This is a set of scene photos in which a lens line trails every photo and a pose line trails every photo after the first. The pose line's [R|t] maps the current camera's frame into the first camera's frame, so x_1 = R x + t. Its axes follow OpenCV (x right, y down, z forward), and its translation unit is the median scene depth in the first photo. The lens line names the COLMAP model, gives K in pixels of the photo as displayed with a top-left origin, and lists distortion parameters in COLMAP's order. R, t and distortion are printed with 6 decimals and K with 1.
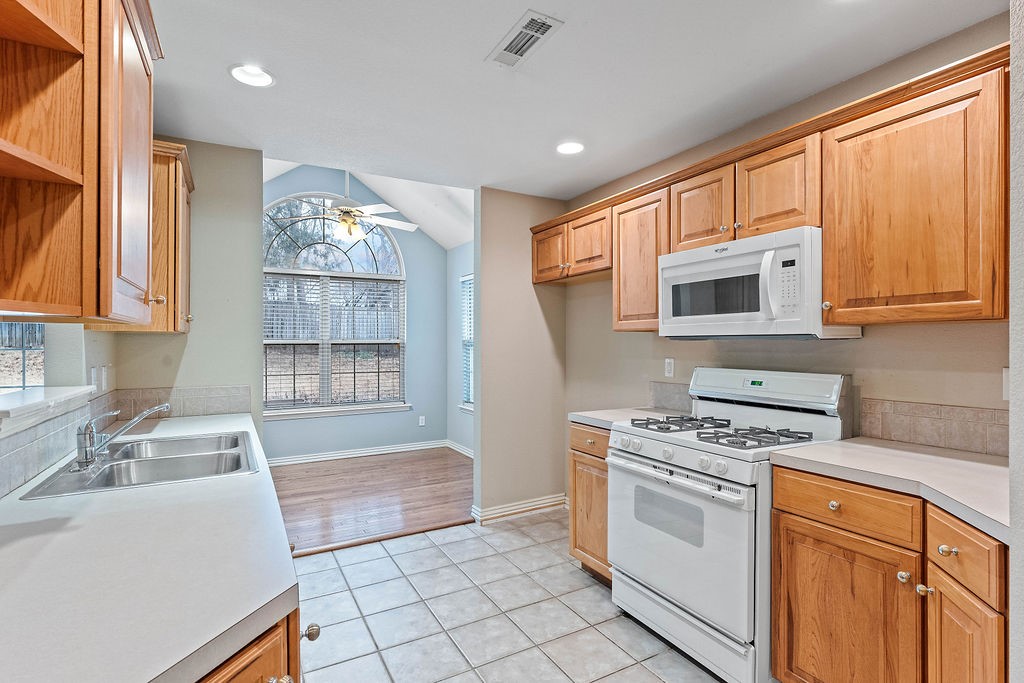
lens RADIAL K [[525.3, 0, 523.4], [0, 525.3, 342.7], [0, 0, 1]] dist [0.002078, 0.001101]
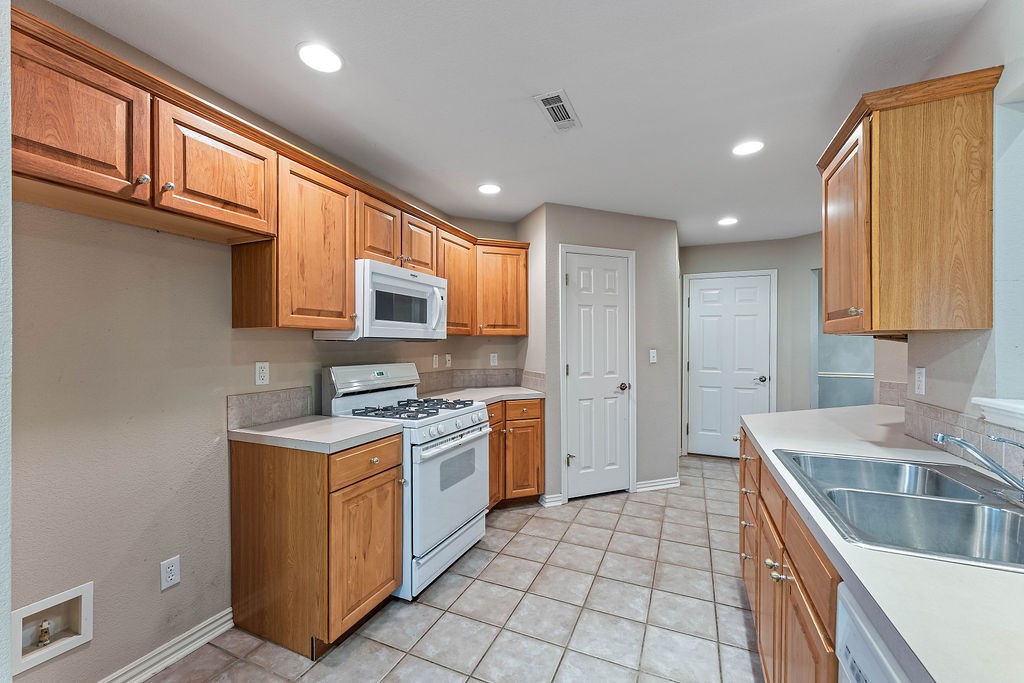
lens RADIAL K [[419.9, 0, 501.2], [0, 419.9, 350.9], [0, 0, 1]] dist [-0.000282, 0.001550]
pose [[-0.595264, -0.008817, 0.803482, -0.593267], [0.000252, 0.999938, 0.011159, 0.006006], [-0.803530, 0.006845, -0.595225, 1.372107]]
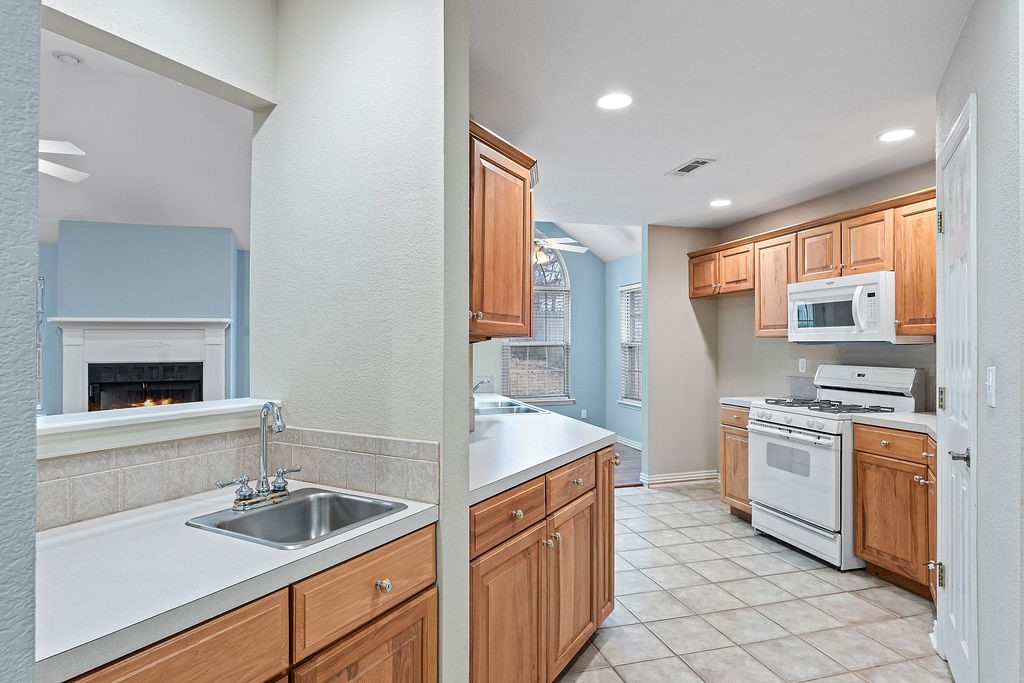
lens RADIAL K [[624.7, 0, 507.7], [0, 624.7, 338.1], [0, 0, 1]] dist [0.013644, -0.000381]
pose [[0.970342, -0.000211, -0.241735, -0.065493], [-0.002089, 0.999955, -0.009259, -0.004718], [0.241726, 0.009489, 0.970298, -0.842449]]
